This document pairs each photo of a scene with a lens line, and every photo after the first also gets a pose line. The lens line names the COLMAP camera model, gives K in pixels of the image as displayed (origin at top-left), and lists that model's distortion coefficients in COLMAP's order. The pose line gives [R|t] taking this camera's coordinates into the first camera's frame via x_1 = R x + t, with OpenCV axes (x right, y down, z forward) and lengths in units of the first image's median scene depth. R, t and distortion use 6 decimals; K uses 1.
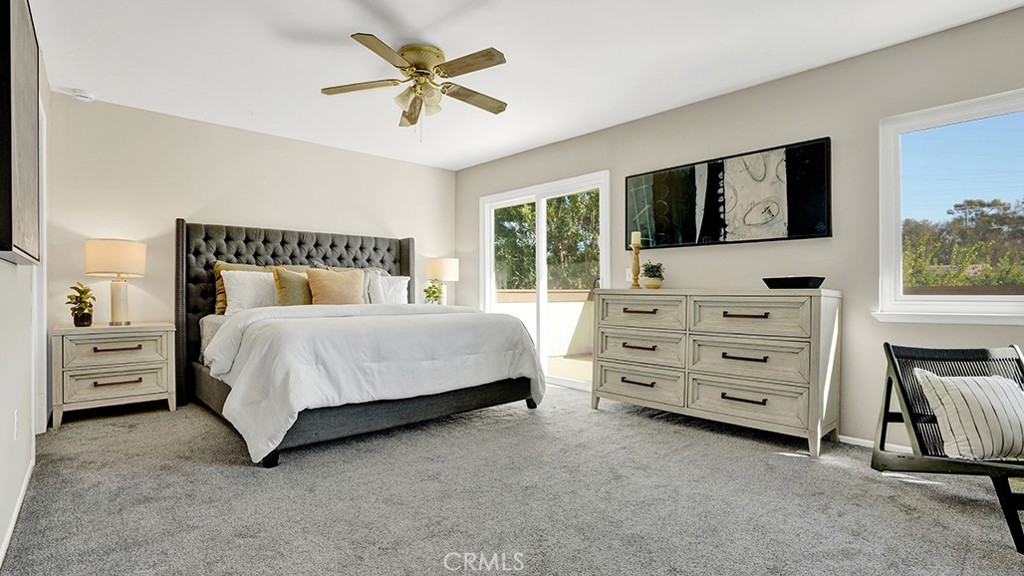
lens RADIAL K [[473.3, 0, 505.5], [0, 473.3, 290.3], [0, 0, 1]] dist [-0.064926, 0.022259]
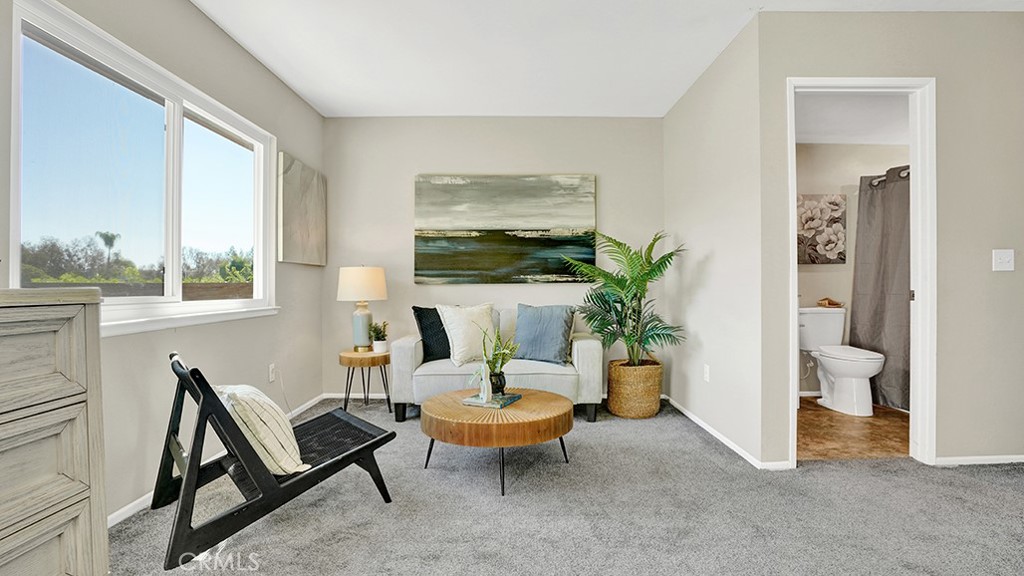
lens RADIAL K [[473.3, 0, 505.5], [0, 473.3, 290.3], [0, 0, 1]] dist [-0.064926, 0.022259]
pose [[-0.741403, -0.003619, 0.671051, 0.020883], [-0.001428, 0.999992, 0.003815, -0.002384], [-0.671059, 0.001870, -0.741402, 0.721589]]
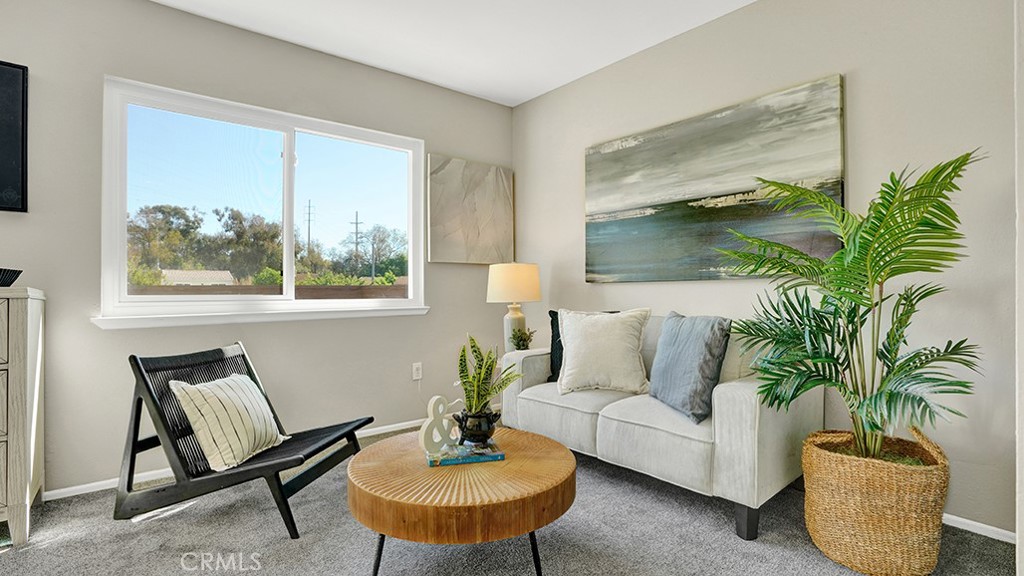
lens RADIAL K [[475.5, 0, 531.1], [0, 475.5, 286.3], [0, 0, 1]] dist [-0.060023, 0.015783]
pose [[0.015612, 0.007379, 0.999851, 0.026844], [0.000171, 0.999973, -0.007382, -0.000016], [-0.999878, 0.000286, 0.015611, 0.176046]]
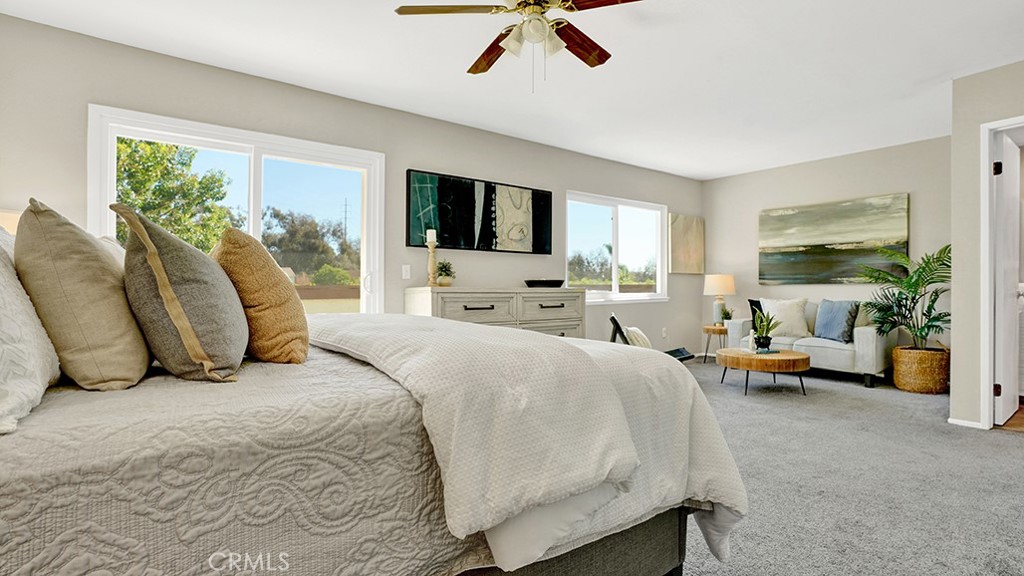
lens RADIAL K [[489.0, 0, 515.8], [0, 489.0, 287.4], [0, 0, 1]] dist [-0.064775, 0.026048]
pose [[0.079136, -0.002858, 0.996860, -0.752392], [-0.002656, 0.999992, 0.003078, -0.005979], [-0.996860, -0.002891, 0.079128, 0.750827]]
